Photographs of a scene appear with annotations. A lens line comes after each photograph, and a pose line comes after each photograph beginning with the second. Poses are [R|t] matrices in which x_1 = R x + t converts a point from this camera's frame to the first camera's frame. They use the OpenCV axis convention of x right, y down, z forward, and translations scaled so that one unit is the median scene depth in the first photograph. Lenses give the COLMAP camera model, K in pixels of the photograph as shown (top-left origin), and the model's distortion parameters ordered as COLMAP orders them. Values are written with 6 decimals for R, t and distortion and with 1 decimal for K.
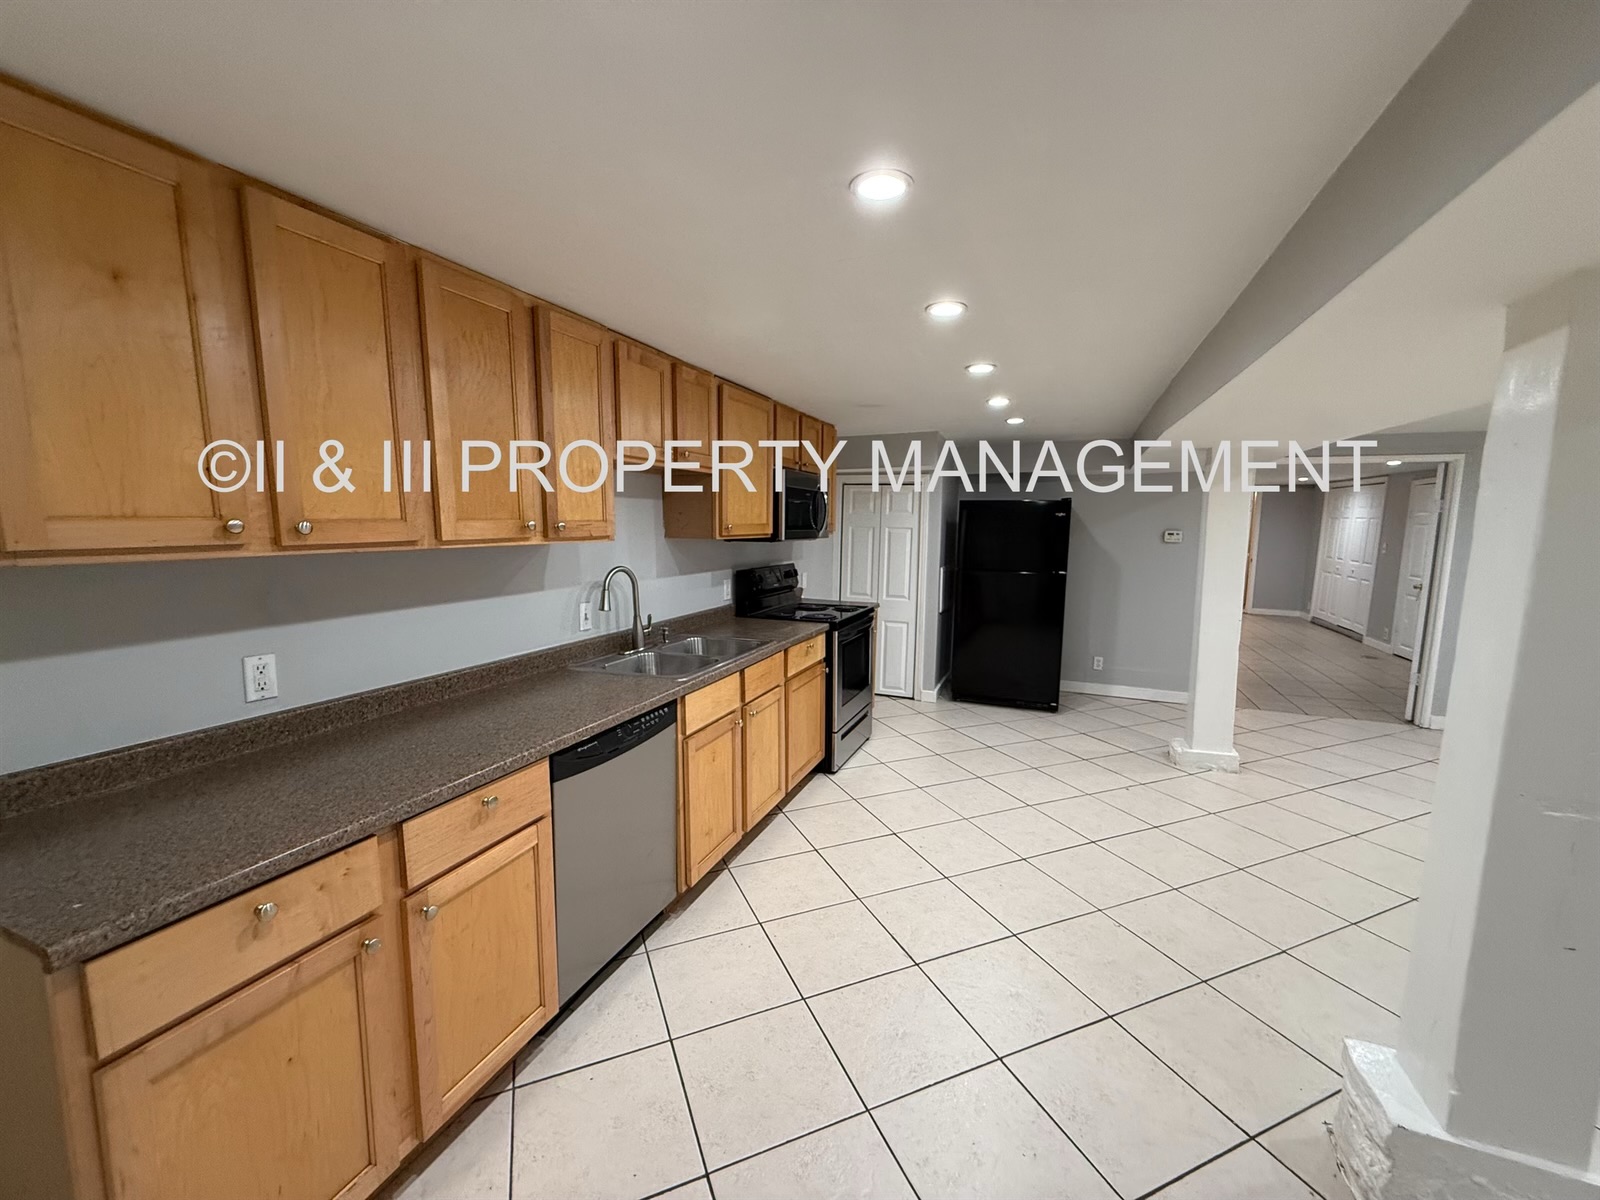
lens RADIAL K [[639.9, 0, 800.0], [0, 639.9, 600.0], [0, 0, 1]] dist [0.007627, -0.000286]
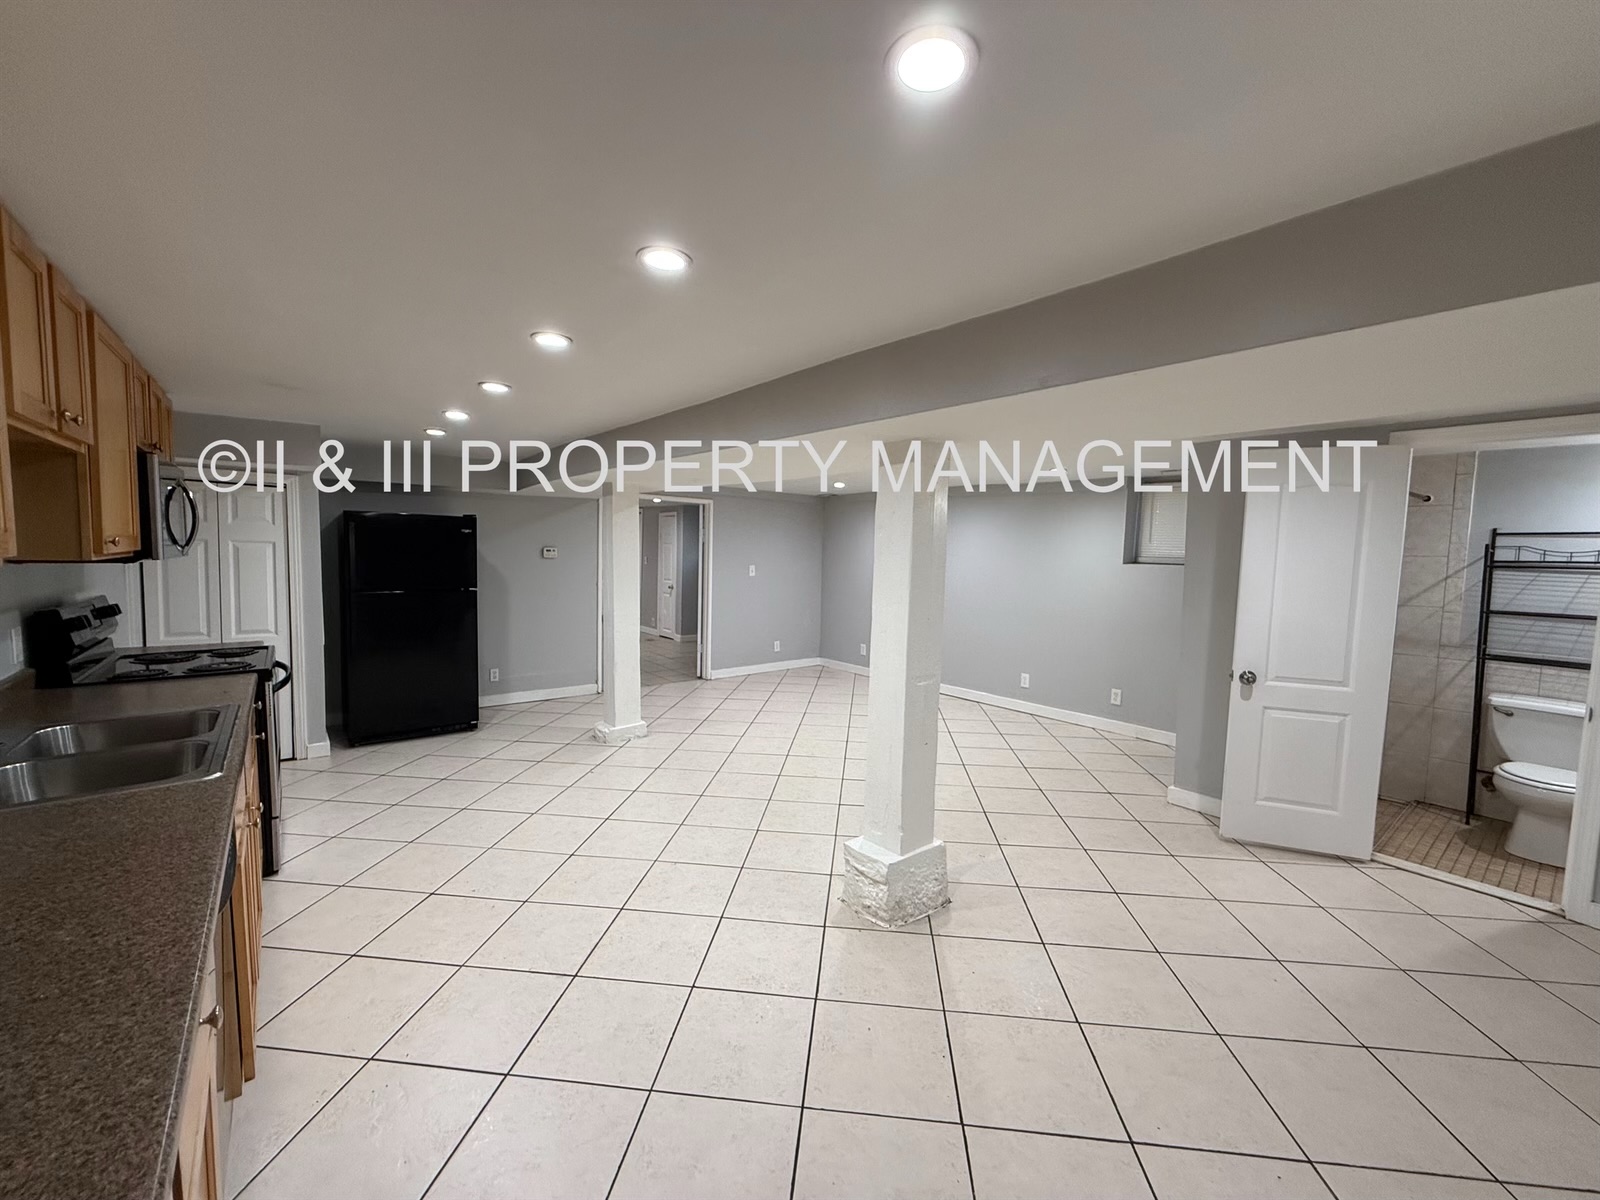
lens RADIAL K [[640.4, 0, 800.0], [0, 640.4, 600.0], [0, 0, 1]] dist [-0.000981, -0.000003]
pose [[0.486926, -0.066208, 0.870931, -0.224289], [0.085181, 0.995969, 0.028090, -0.010870], [-0.869280, 0.060509, 0.490603, 0.071864]]
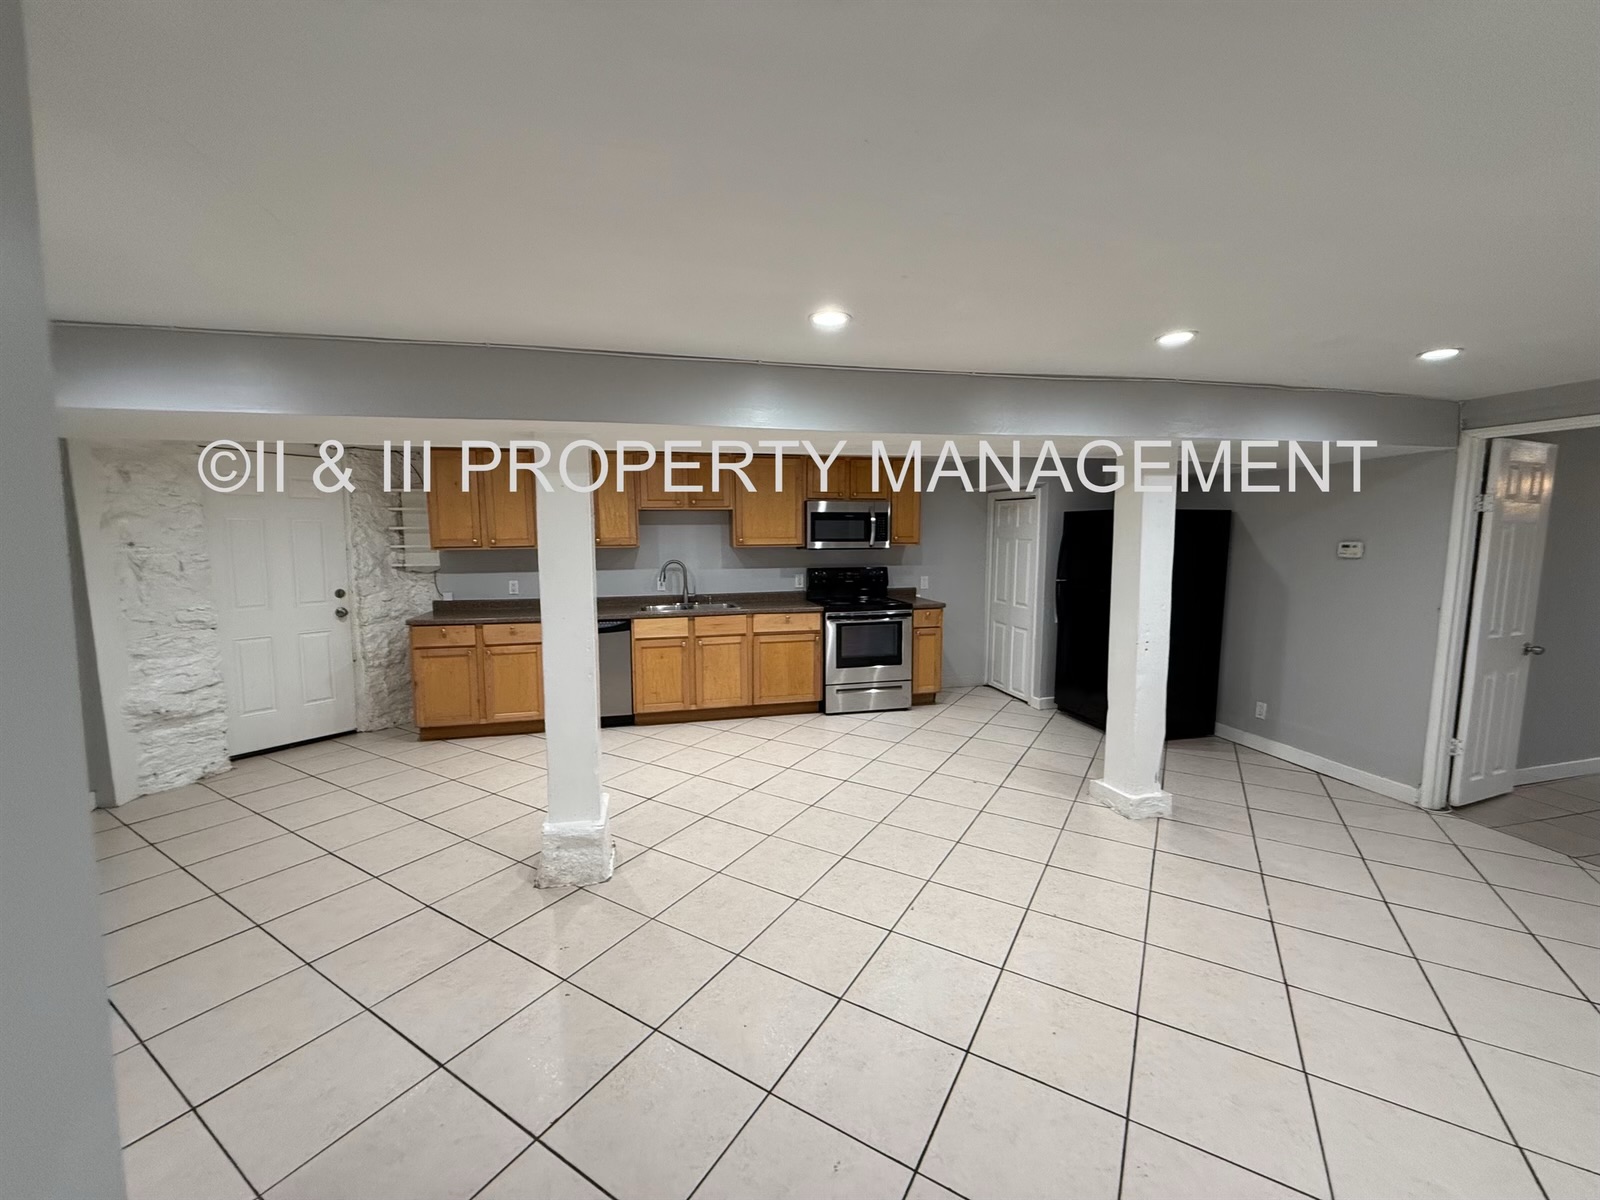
lens RADIAL K [[640.4, 0, 800.0], [0, 640.4, 600.0], [0, 0, 1]] dist [-0.000981, -0.000003]
pose [[0.584867, 0.071740, -0.807950, 0.915959], [-0.086411, 0.995923, 0.025878, -0.008941], [0.806513, 0.054680, 0.588682, 0.090114]]
